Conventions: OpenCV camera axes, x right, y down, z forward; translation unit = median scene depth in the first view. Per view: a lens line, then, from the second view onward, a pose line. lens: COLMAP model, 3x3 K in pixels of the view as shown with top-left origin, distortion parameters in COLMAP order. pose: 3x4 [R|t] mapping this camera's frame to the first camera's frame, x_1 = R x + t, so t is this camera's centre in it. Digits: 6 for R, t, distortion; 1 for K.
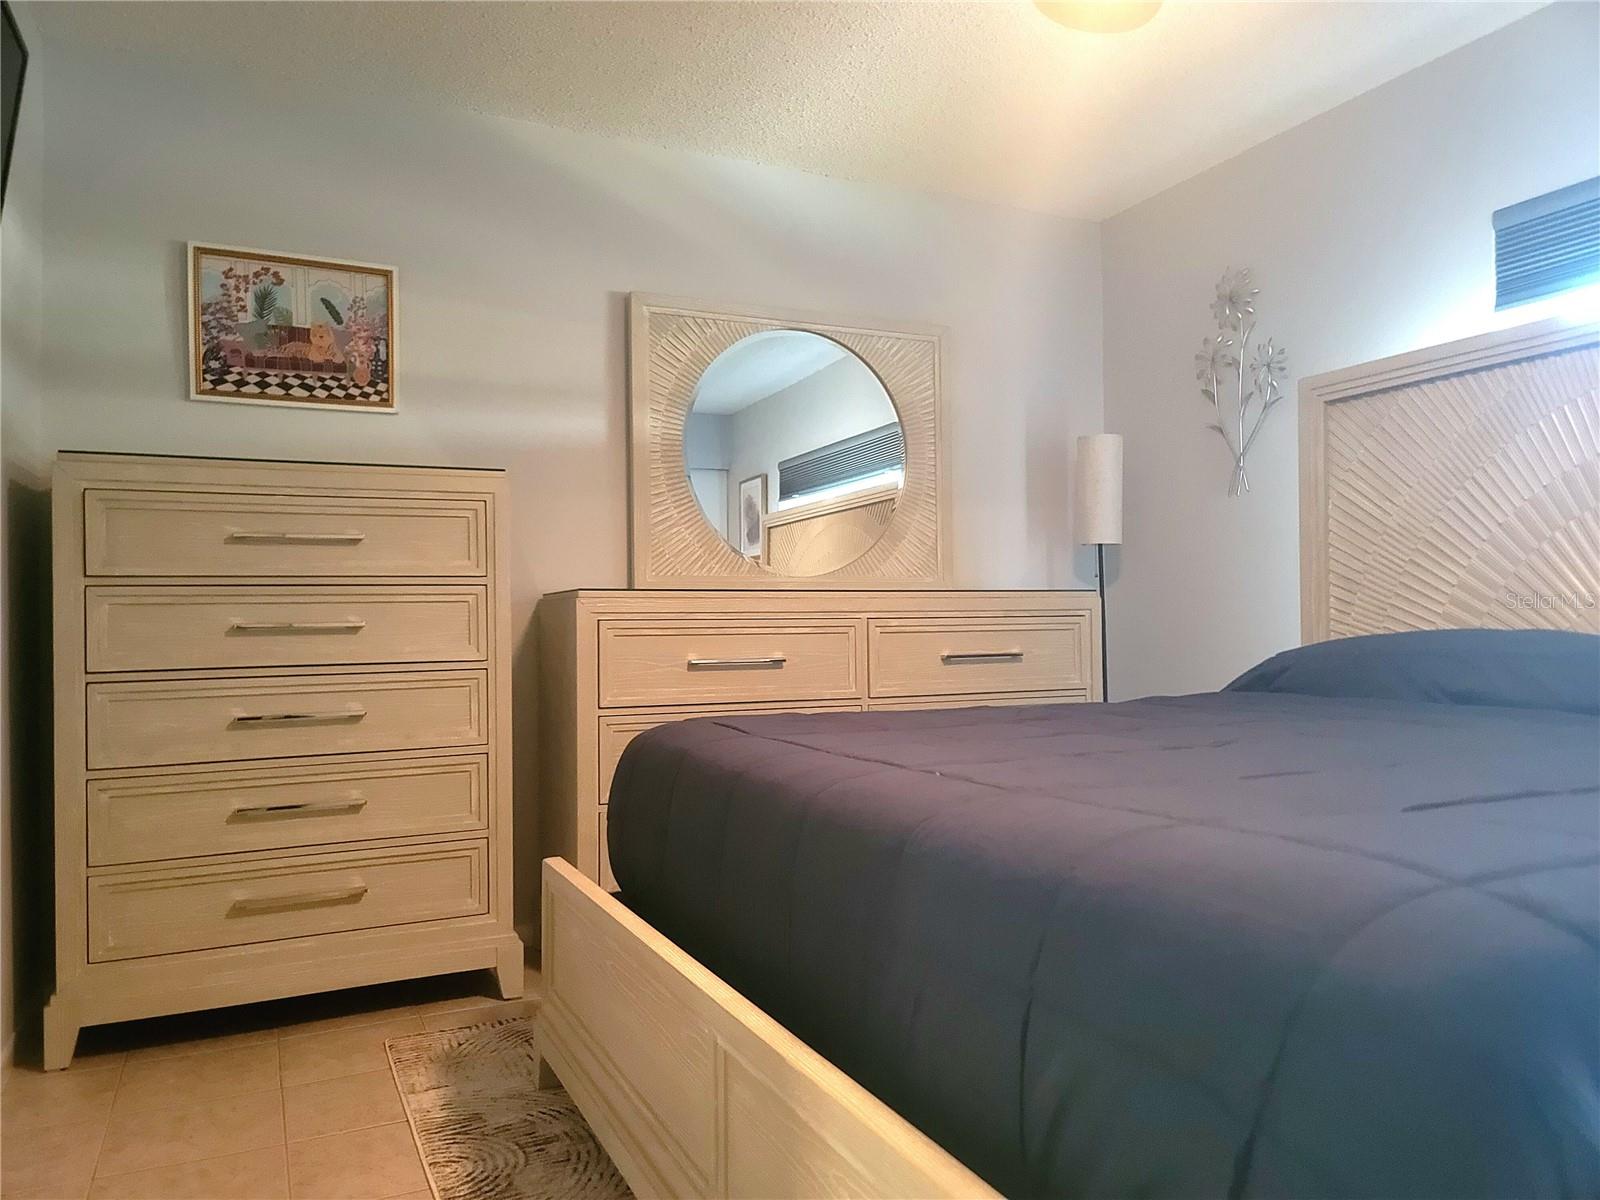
lens RADIAL K [[1198.2, 0, 799.6], [0, 1198.2, 599.0], [0, 0, 1]] dist [0.074603, 0.009296]
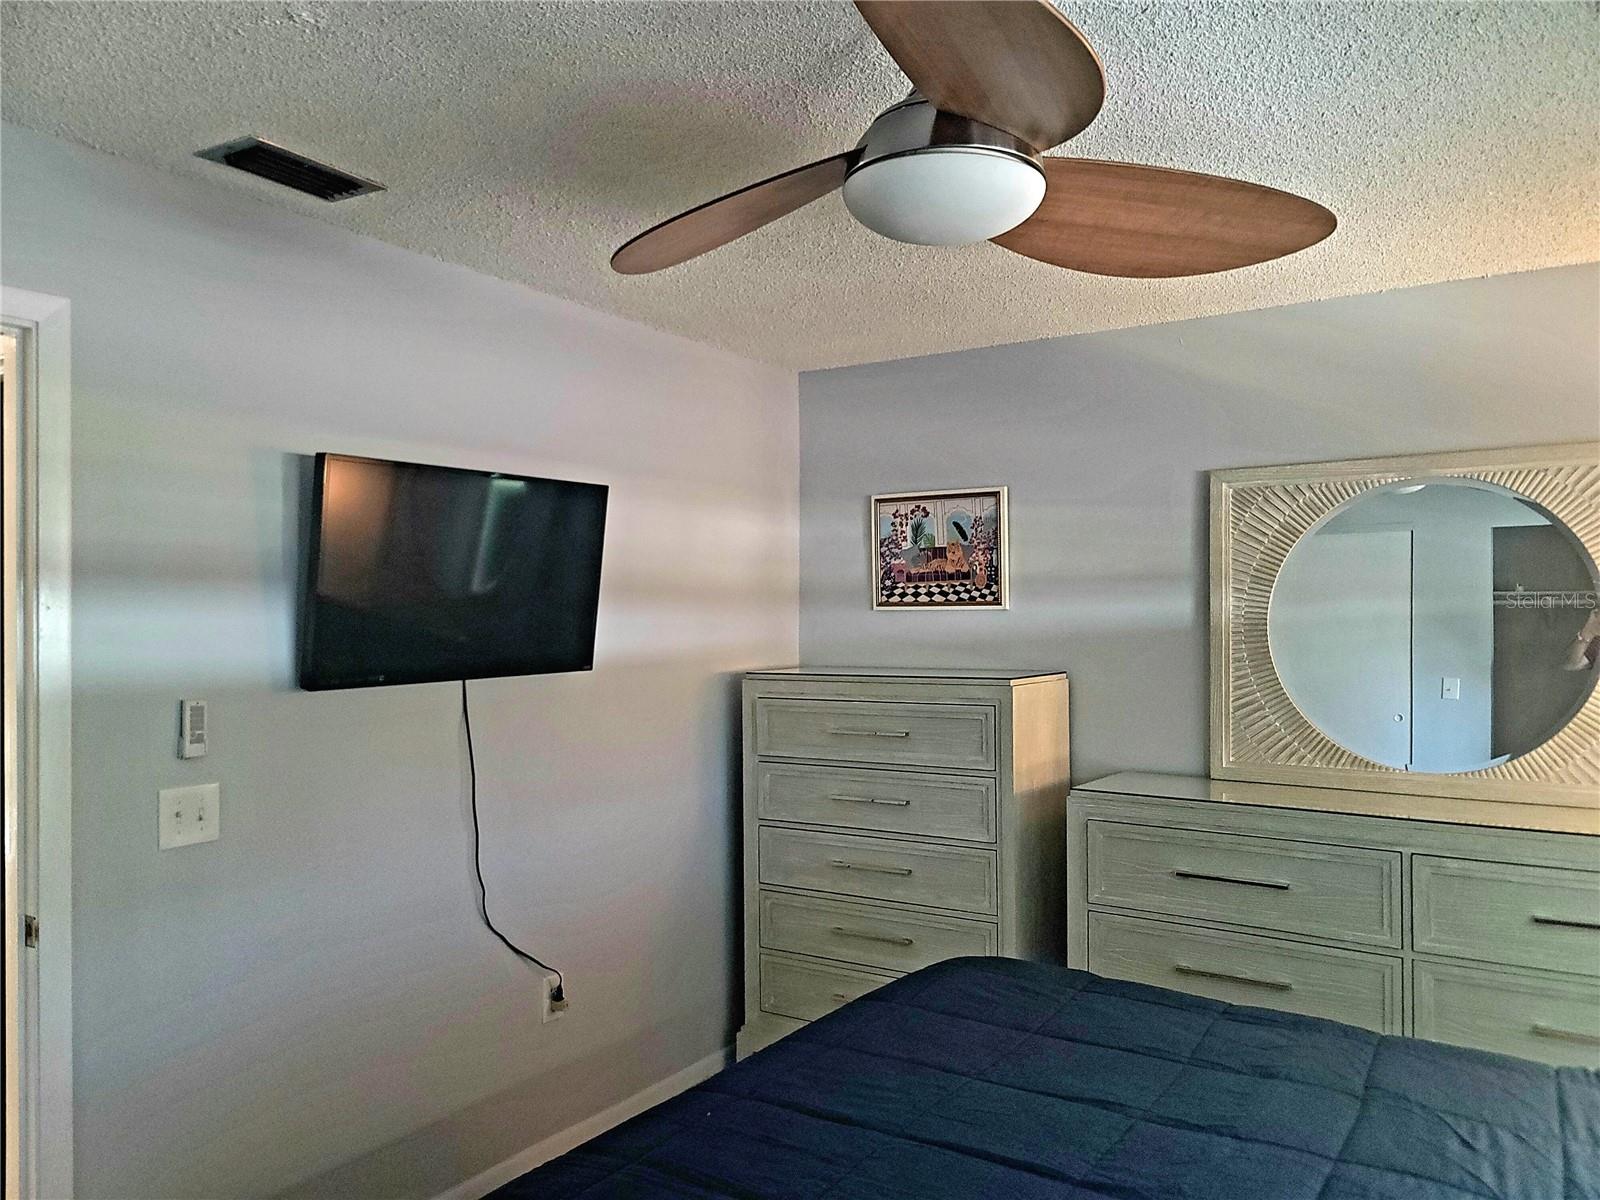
lens RADIAL K [[1198.2, 0, 798.1], [0, 1198.2, 607.5], [0, 0, 1]] dist [0.074603, 0.009296]
pose [[0.532482, 0.004067, -0.846432, 0.575050], [0.016571, 0.999747, 0.015228, -0.182598], [0.846279, -0.022135, 0.532280, 0.207680]]
